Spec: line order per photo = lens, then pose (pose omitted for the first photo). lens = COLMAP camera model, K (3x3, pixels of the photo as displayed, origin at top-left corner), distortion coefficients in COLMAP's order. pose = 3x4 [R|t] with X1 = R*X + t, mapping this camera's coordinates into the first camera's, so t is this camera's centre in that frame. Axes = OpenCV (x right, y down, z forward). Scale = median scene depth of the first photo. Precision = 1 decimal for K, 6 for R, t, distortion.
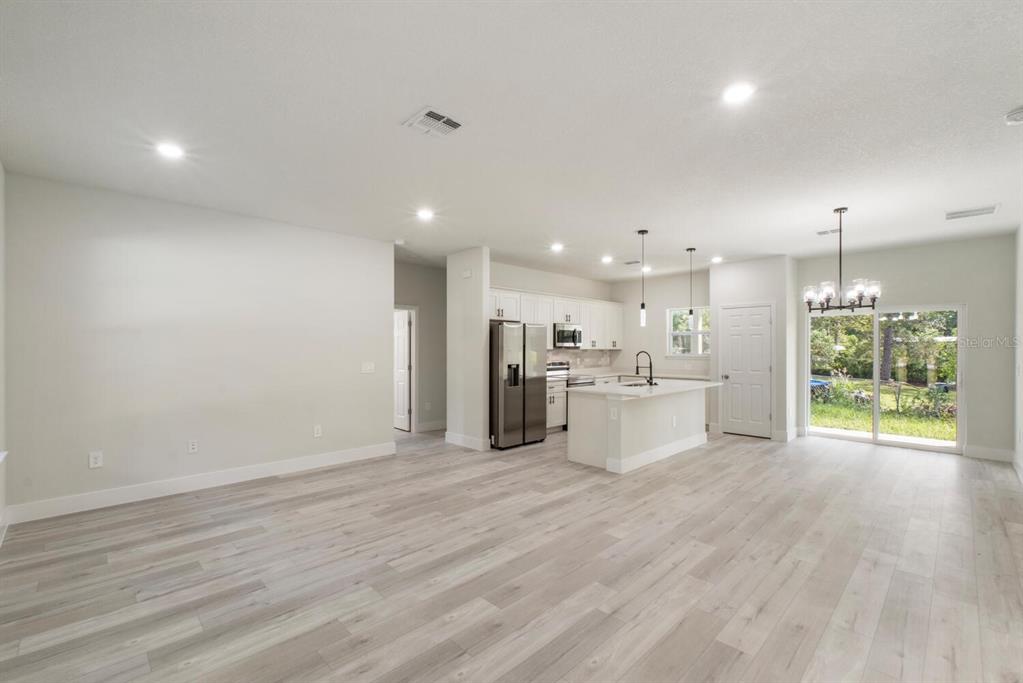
lens RADIAL K [[436.6, 0, 514.2], [0, 436.6, 344.1], [0, 0, 1]] dist [-0.004536, 0.001031]
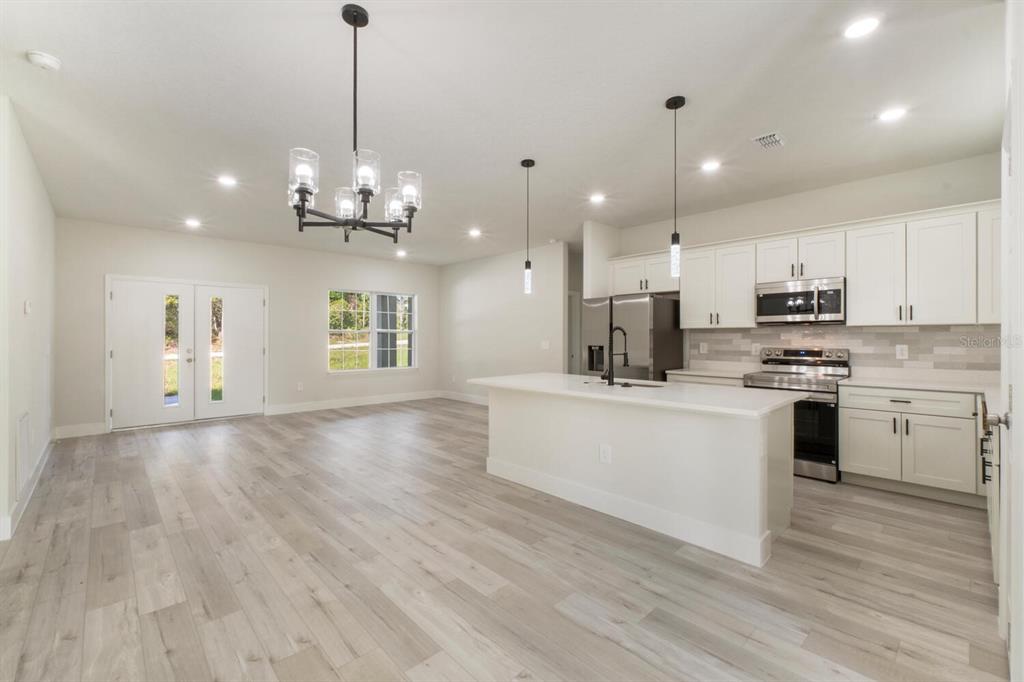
lens RADIAL K [[437.0, 0, 517.8], [0, 437.0, 336.3], [0, 0, 1]] dist [-0.004536, 0.001031]
pose [[-0.010556, -0.001329, -0.999943, 0.869208], [0.011938, 0.999928, -0.001455, 0.026701], [0.999873, -0.011953, -0.010539, 0.846796]]
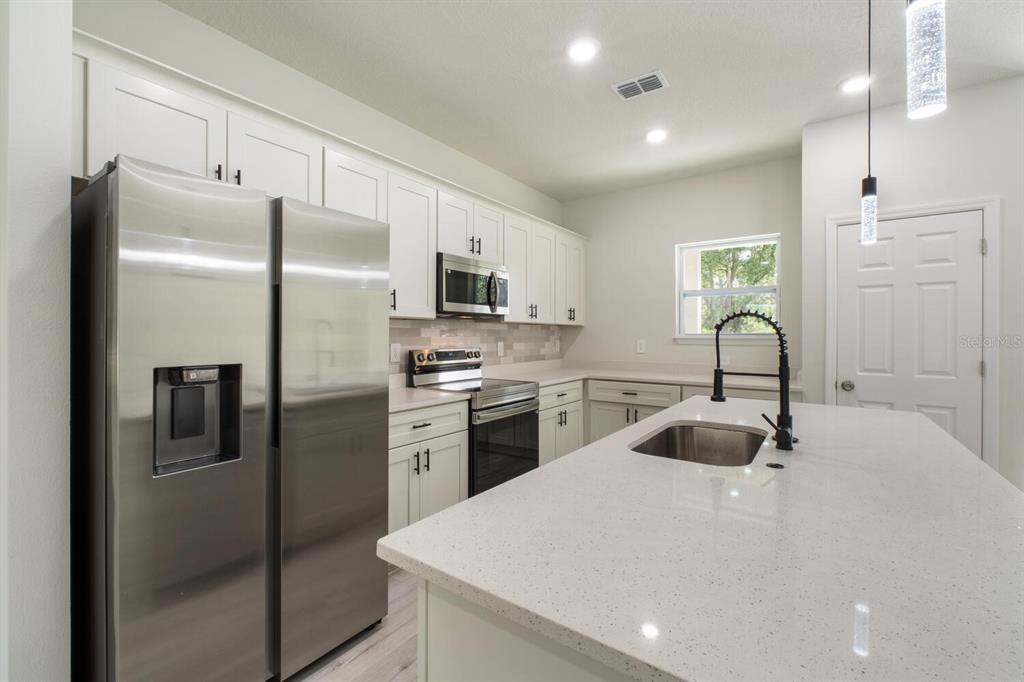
lens RADIAL K [[437.0, 0, 513.7], [0, 437.0, 334.6], [0, 0, 1]] dist [-0.004536, 0.001031]
pose [[0.985848, 0.004819, 0.167573, 0.115366], [-0.006643, 0.999925, 0.010326, 0.027286], [-0.167510, -0.011293, 0.985806, 0.752616]]
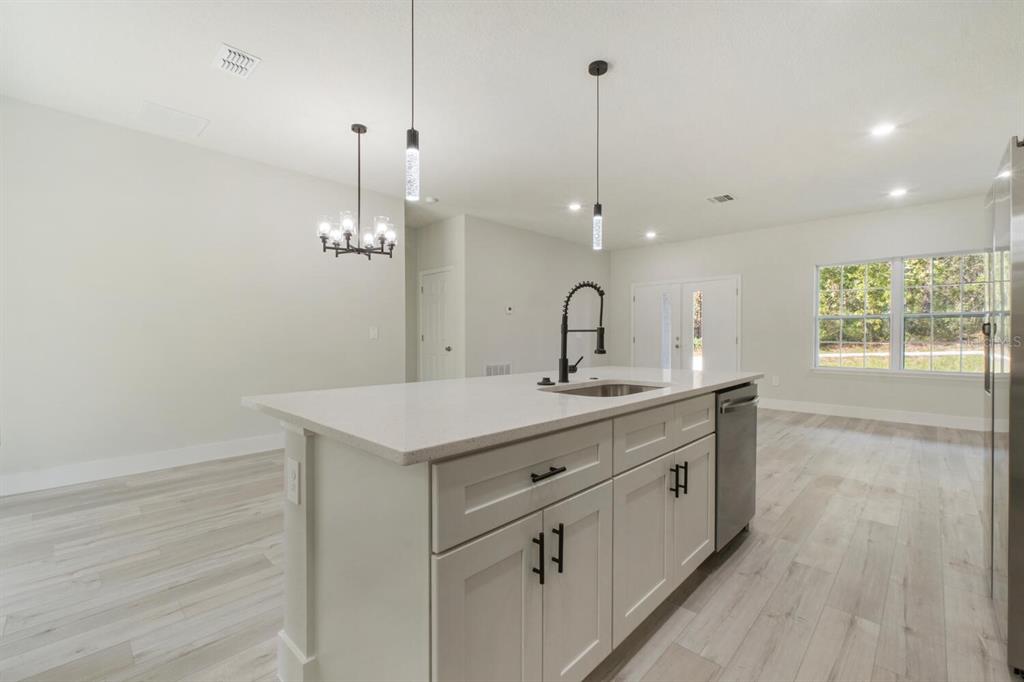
lens RADIAL K [[437.0, 0, 508.3], [0, 437.0, 337.4], [0, 0, 1]] dist [-0.004536, 0.001031]
pose [[-0.999936, 0.001359, -0.011219, 0.346053], [0.001481, 0.999939, -0.010913, 0.060237], [0.011204, -0.010929, -0.999878, 1.300352]]
